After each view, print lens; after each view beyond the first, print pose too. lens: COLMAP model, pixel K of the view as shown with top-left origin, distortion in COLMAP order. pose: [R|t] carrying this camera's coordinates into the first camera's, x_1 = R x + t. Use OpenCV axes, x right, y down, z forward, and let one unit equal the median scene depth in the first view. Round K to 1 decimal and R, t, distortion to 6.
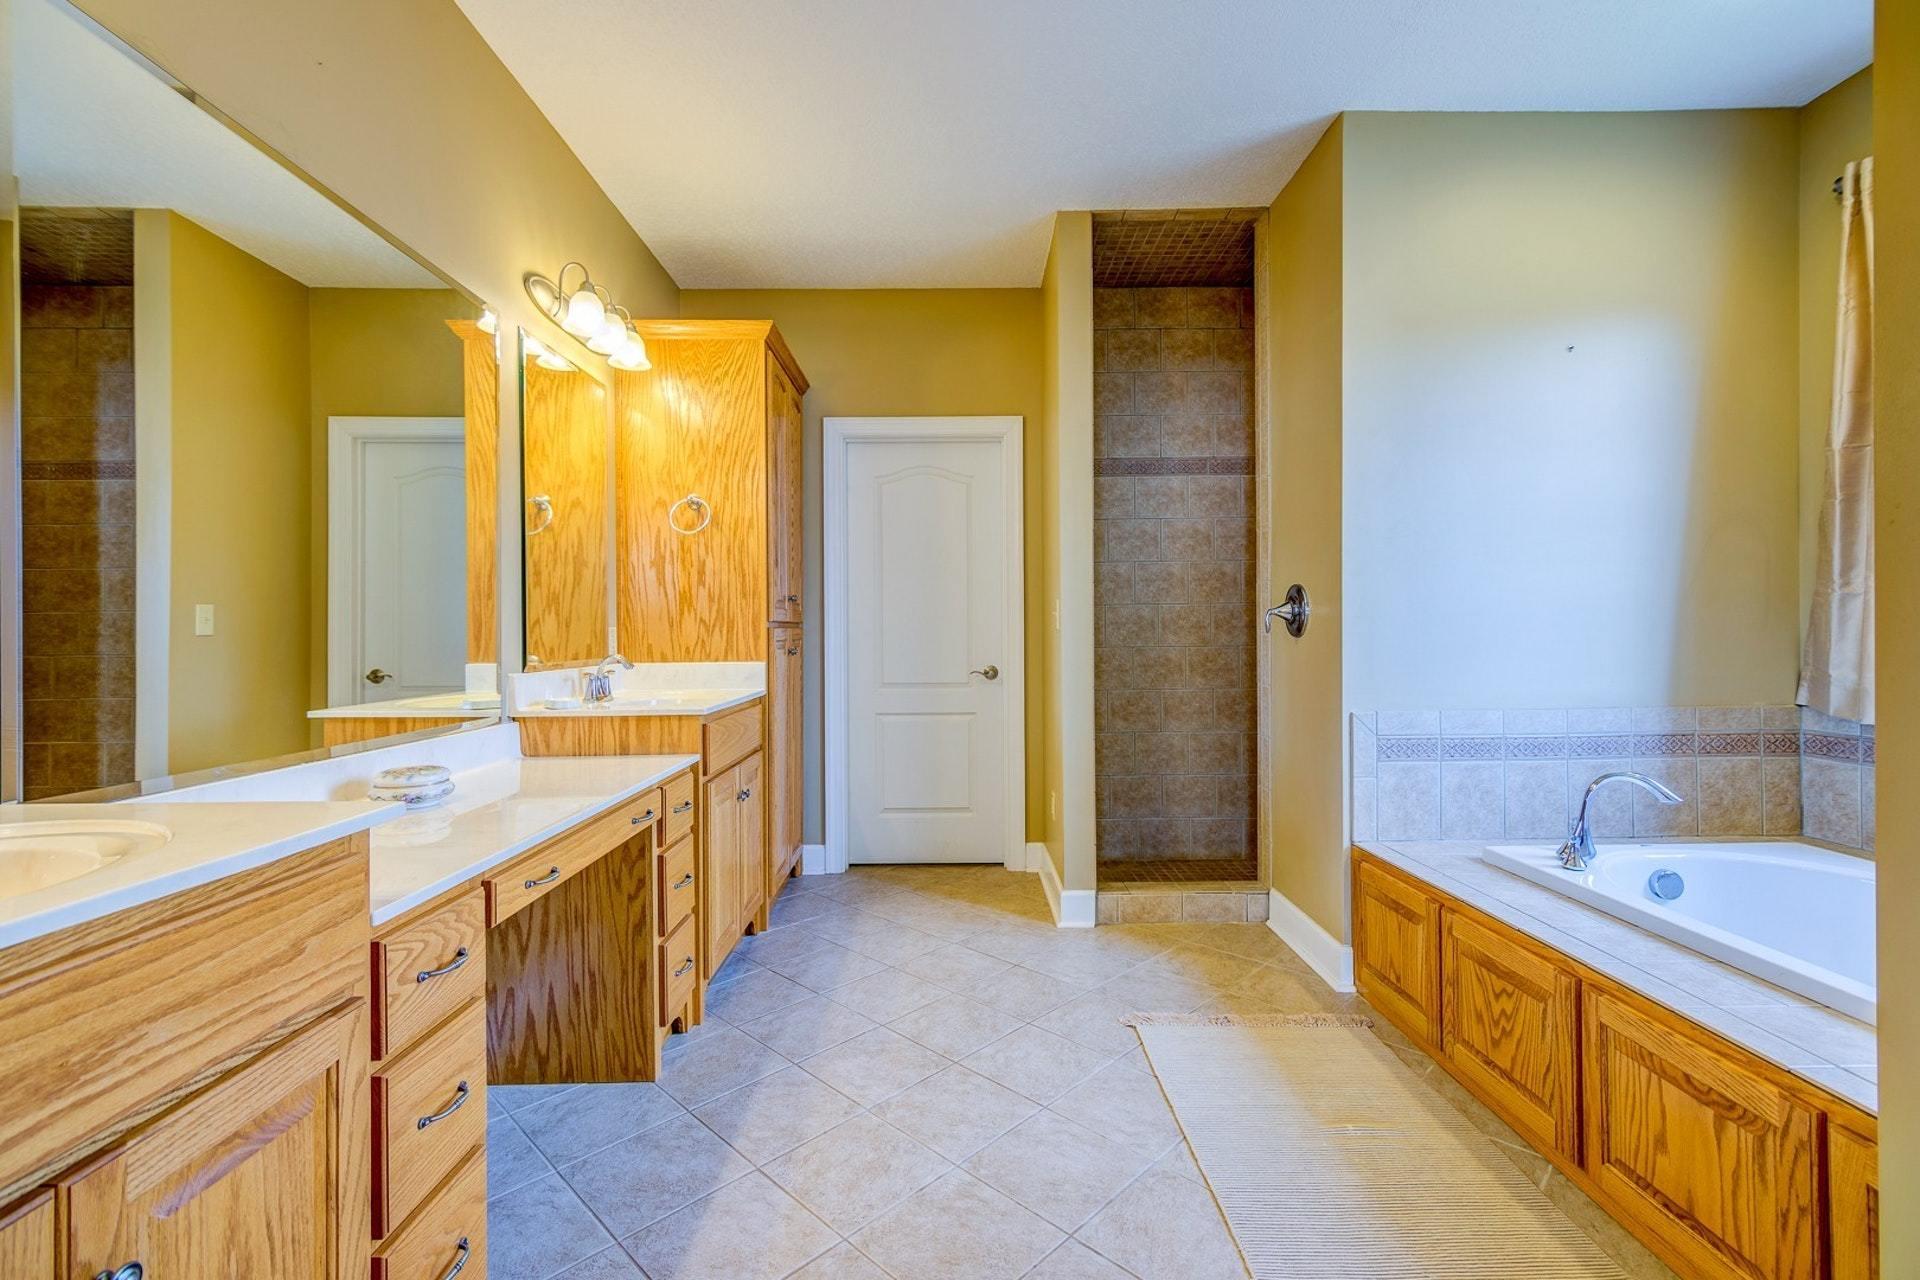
lens RADIAL K [[841.3, 0, 960.0], [0, 841.3, 635.5], [0, 0, 1]] dist [0.008457, -0.001937]
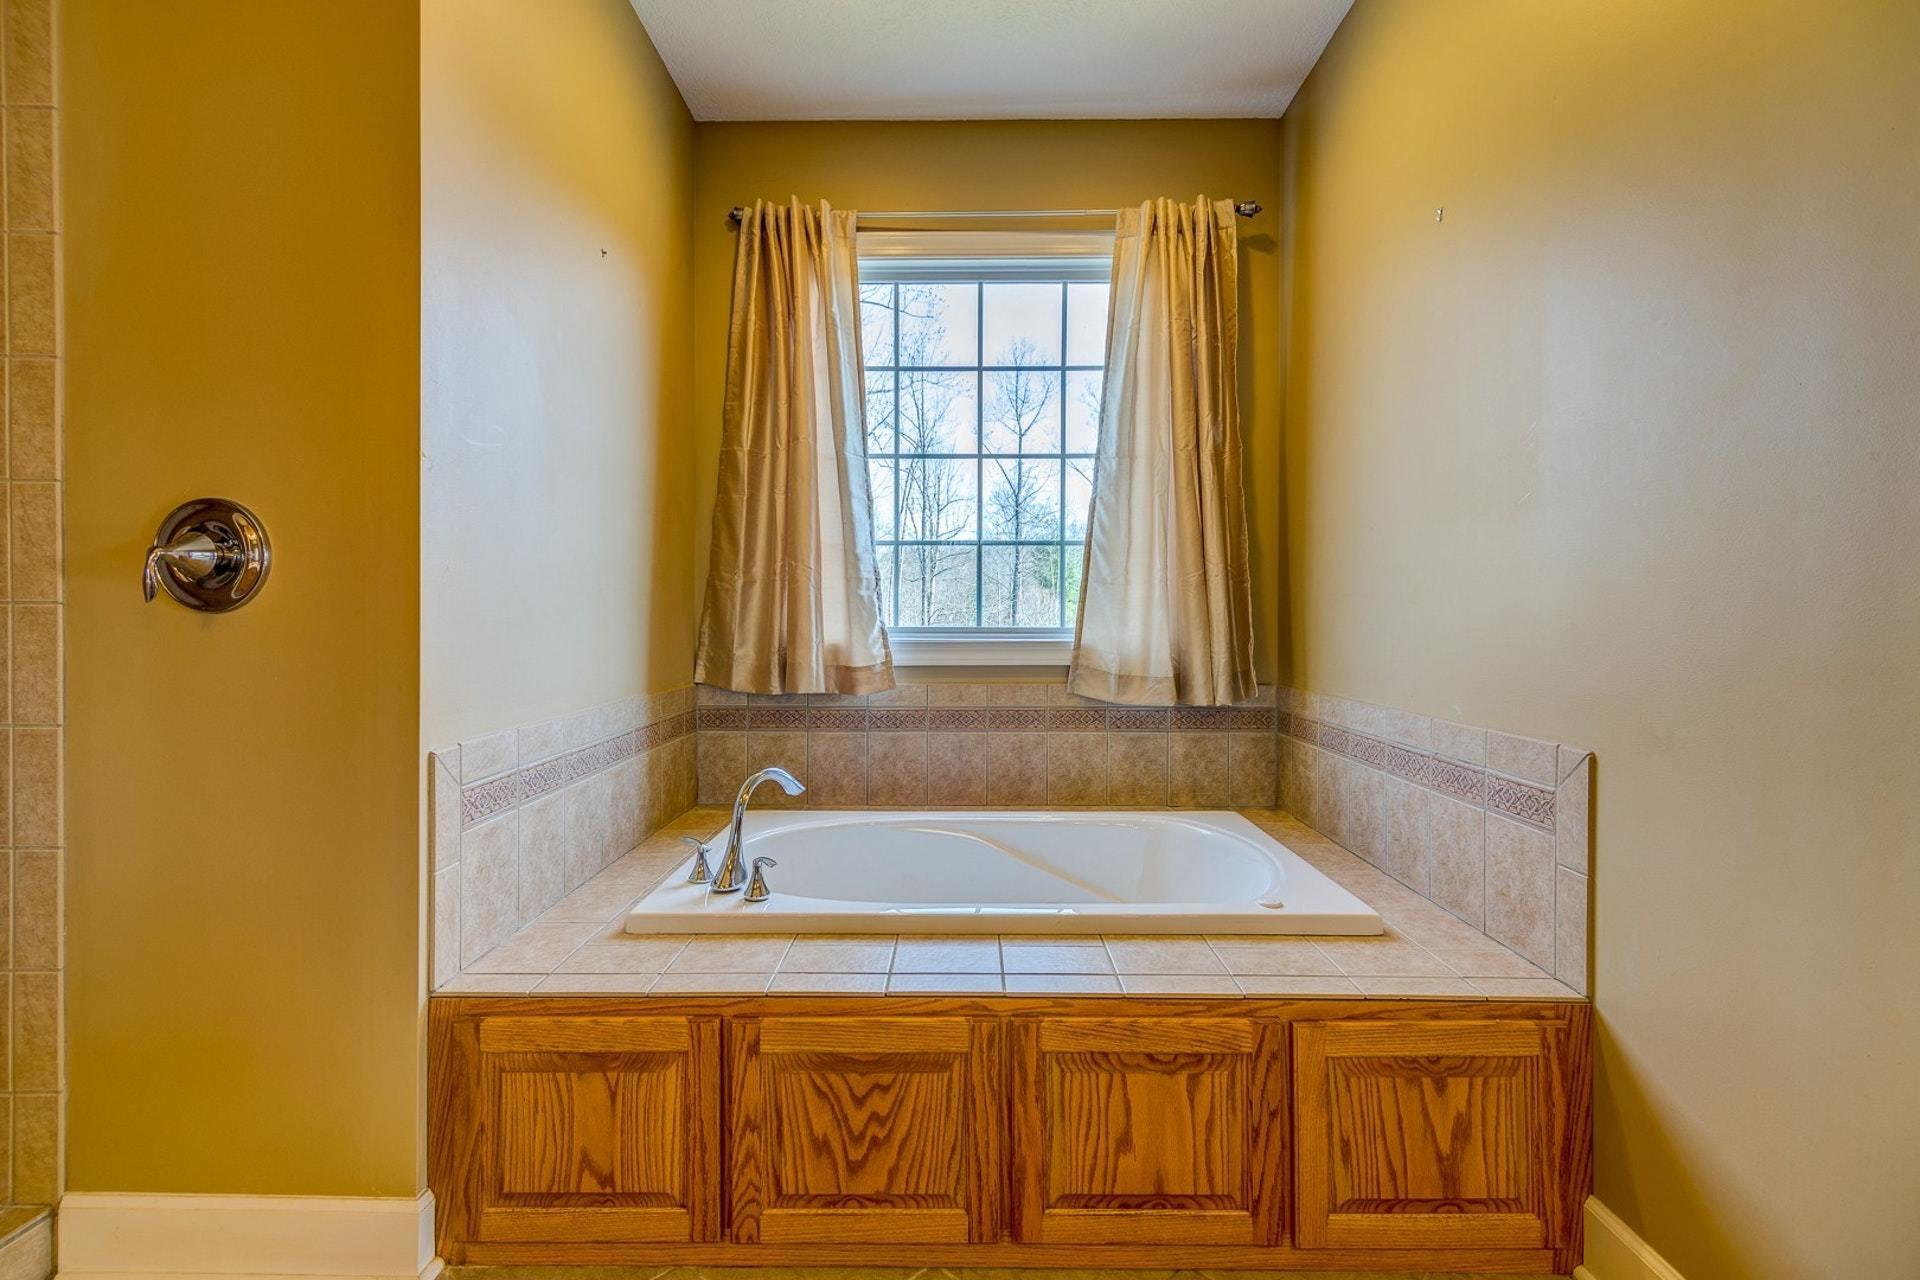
lens RADIAL K [[841.3, 0, 957.4], [0, 841.3, 634.0], [0, 0, 1]] dist [0.008457, -0.001937]
pose [[0.026024, -0.006362, 0.999641, -0.092358], [0.005076, 0.999968, 0.006232, 0.022324], [-0.999648, 0.004912, 0.026056, 0.960206]]
